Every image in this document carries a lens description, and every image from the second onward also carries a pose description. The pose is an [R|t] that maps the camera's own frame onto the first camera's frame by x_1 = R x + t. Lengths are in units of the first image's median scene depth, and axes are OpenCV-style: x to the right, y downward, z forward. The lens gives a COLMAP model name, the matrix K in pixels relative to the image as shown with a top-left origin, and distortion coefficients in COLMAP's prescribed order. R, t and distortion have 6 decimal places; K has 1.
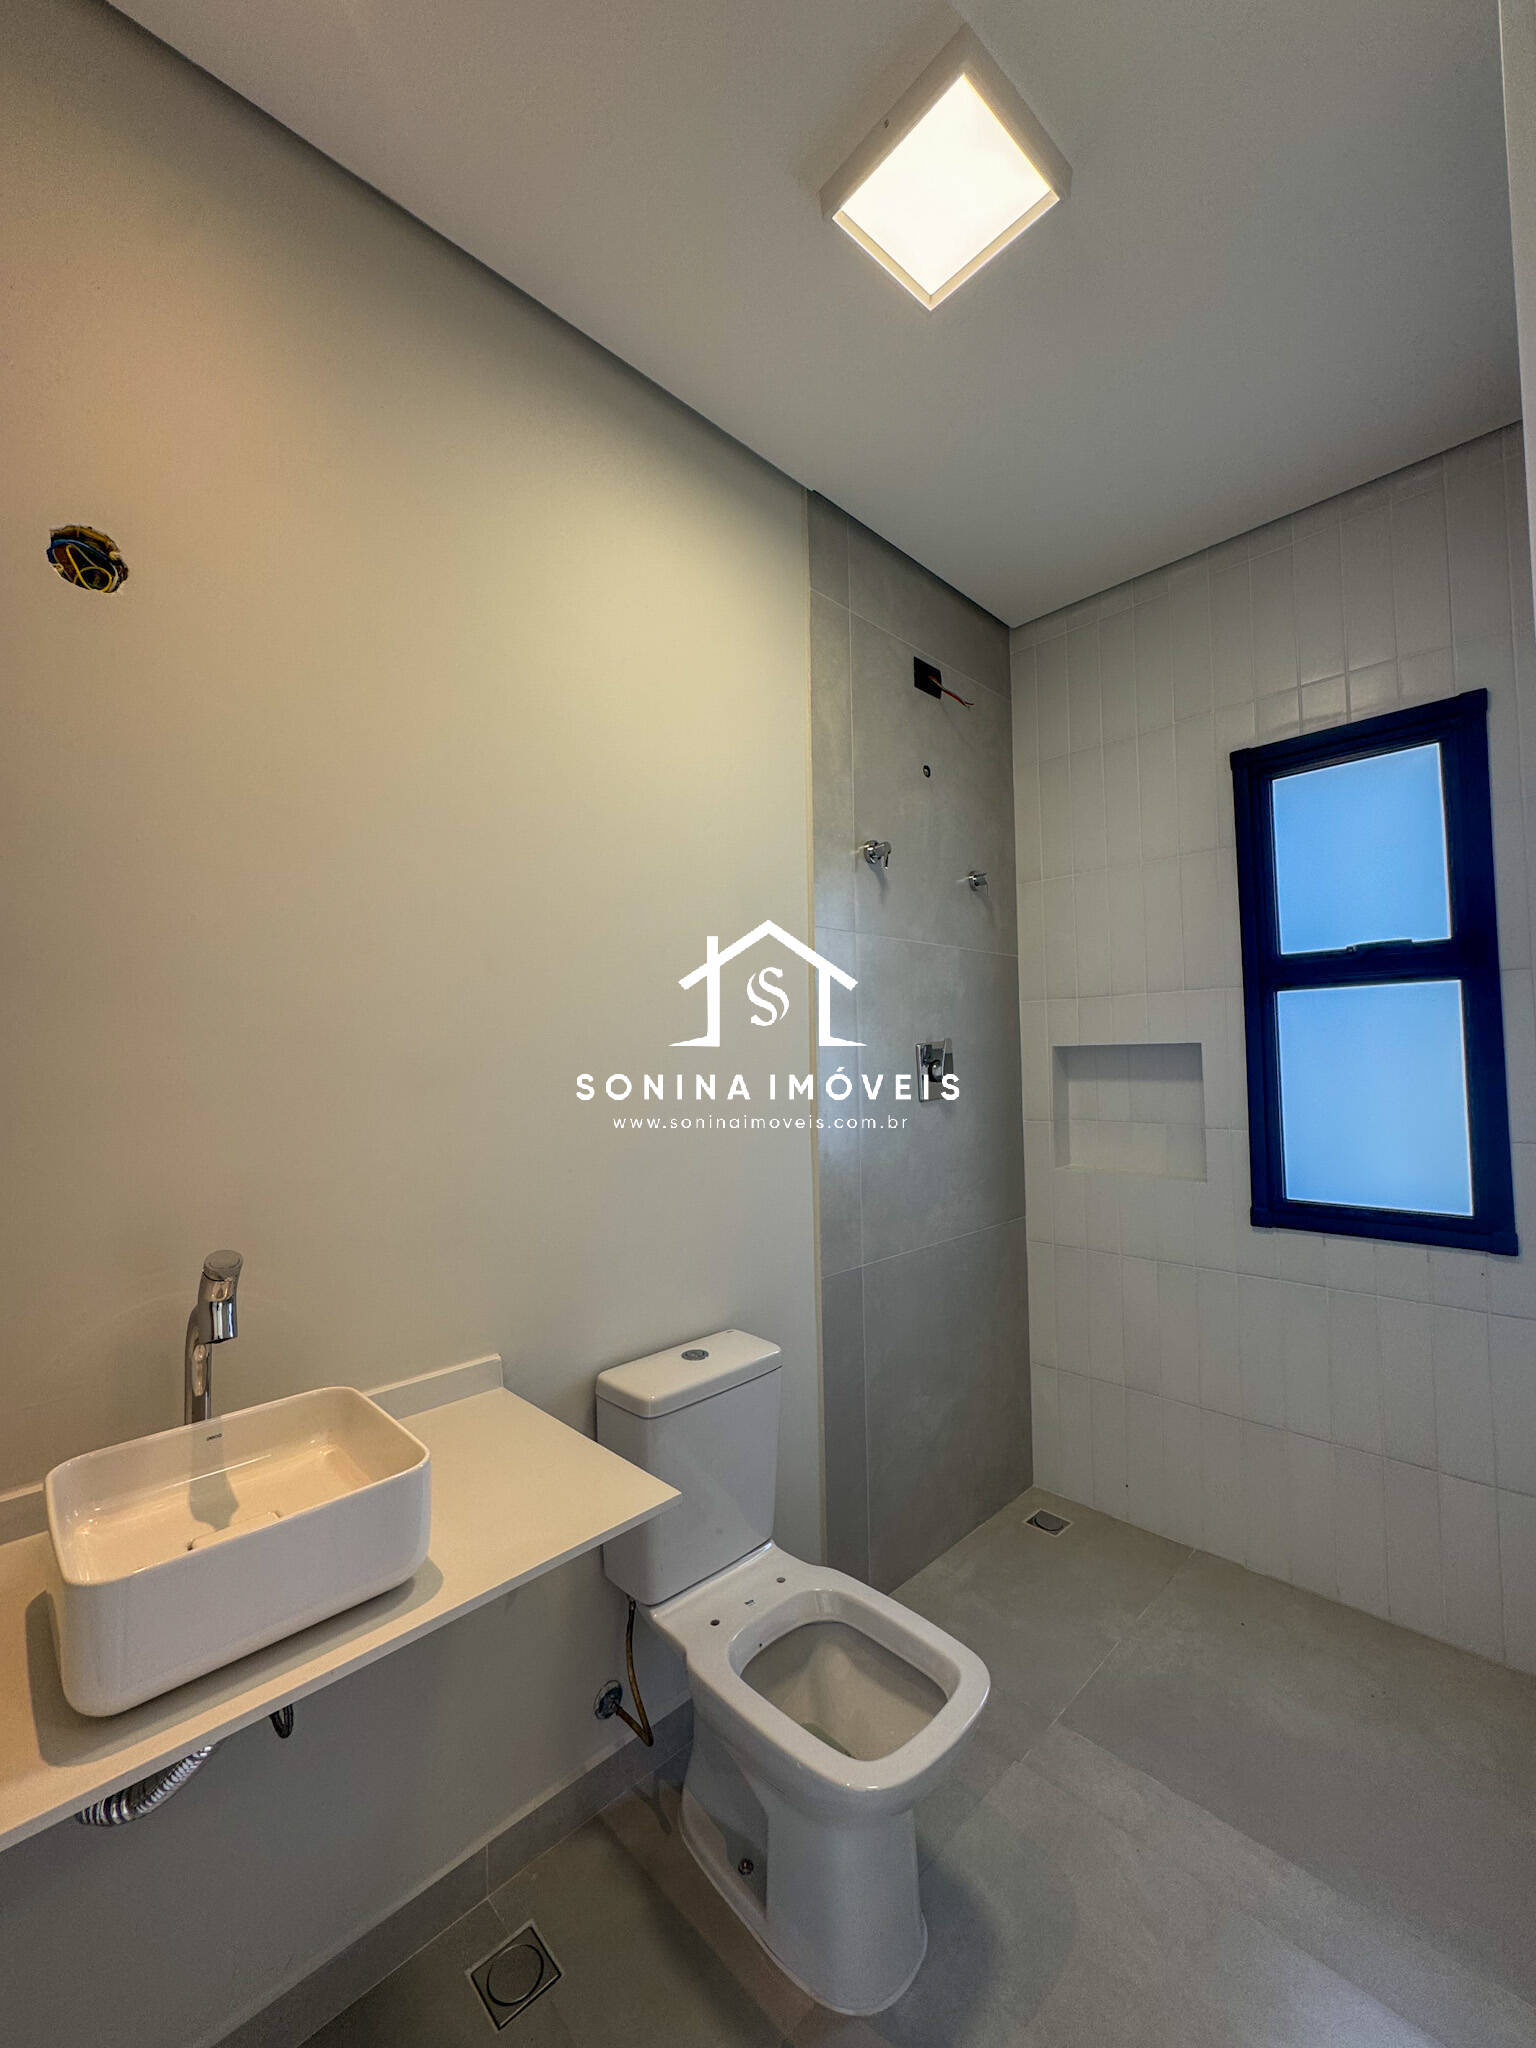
lens RADIAL K [[831.2, 0, 768.0], [0, 831.2, 1024.0], [0, 0, 1]] dist [-0.000130, 0.000294]
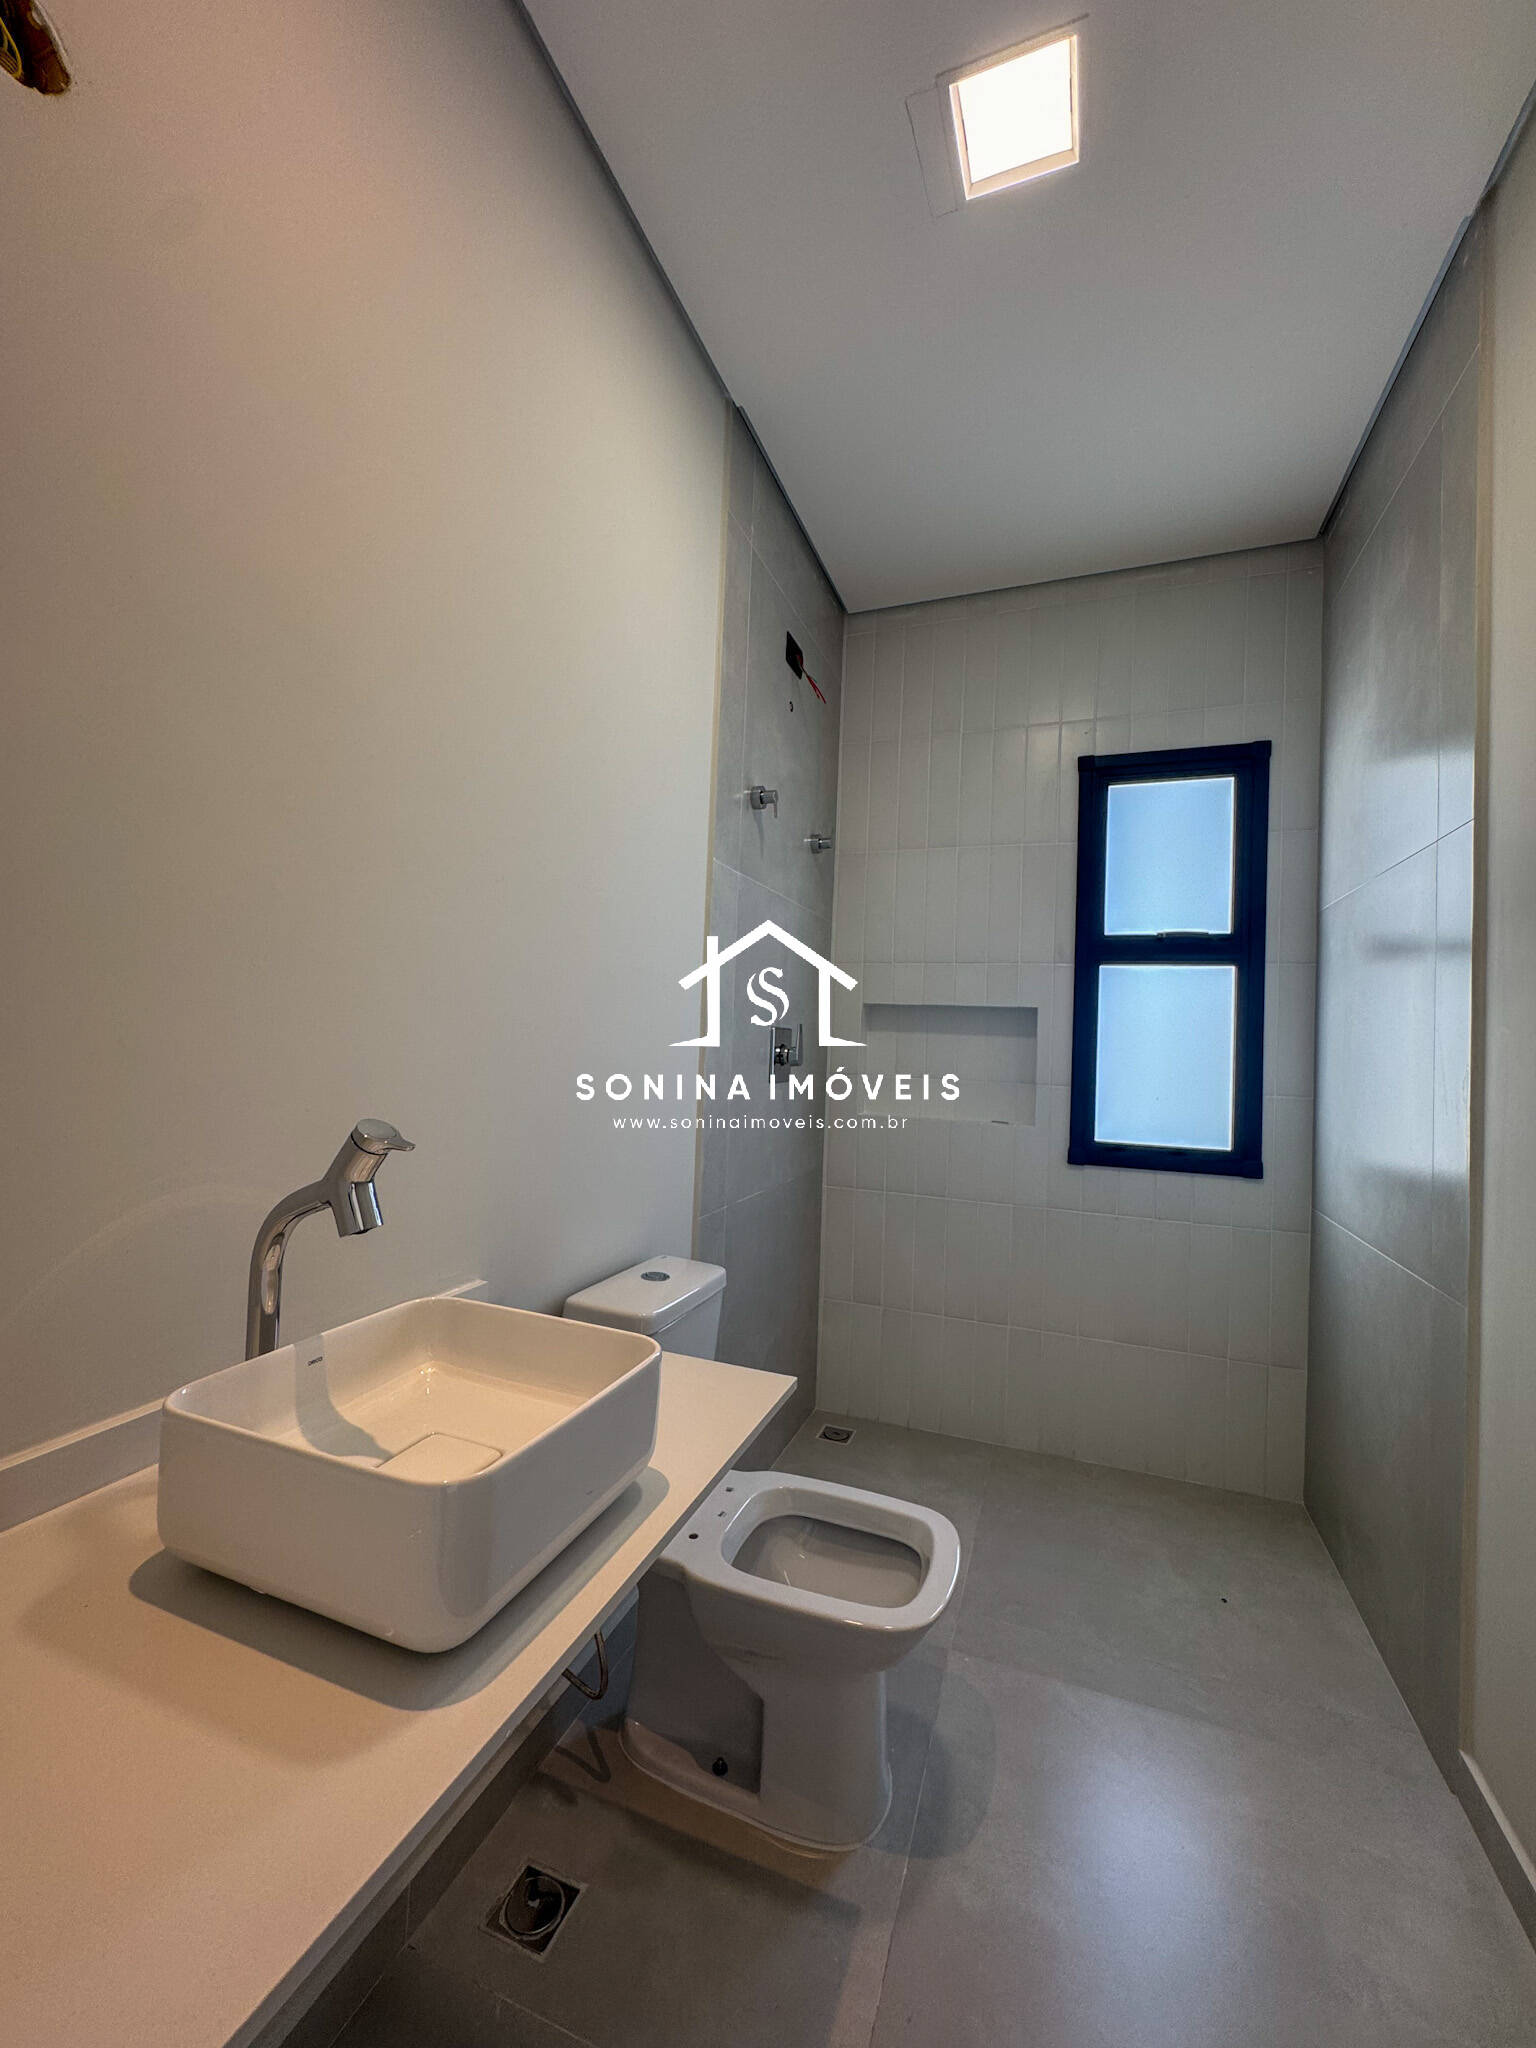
lens RADIAL K [[816.4, 0, 768.0], [0, 816.4, 1024.0], [0, 0, 1]] dist [0.002840, 0.000415]
pose [[0.941987, 0.061337, 0.329997, -0.237108], [-0.074819, 0.996796, 0.028298, 0.051159], [-0.327204, -0.051346, 0.943558, 0.049712]]
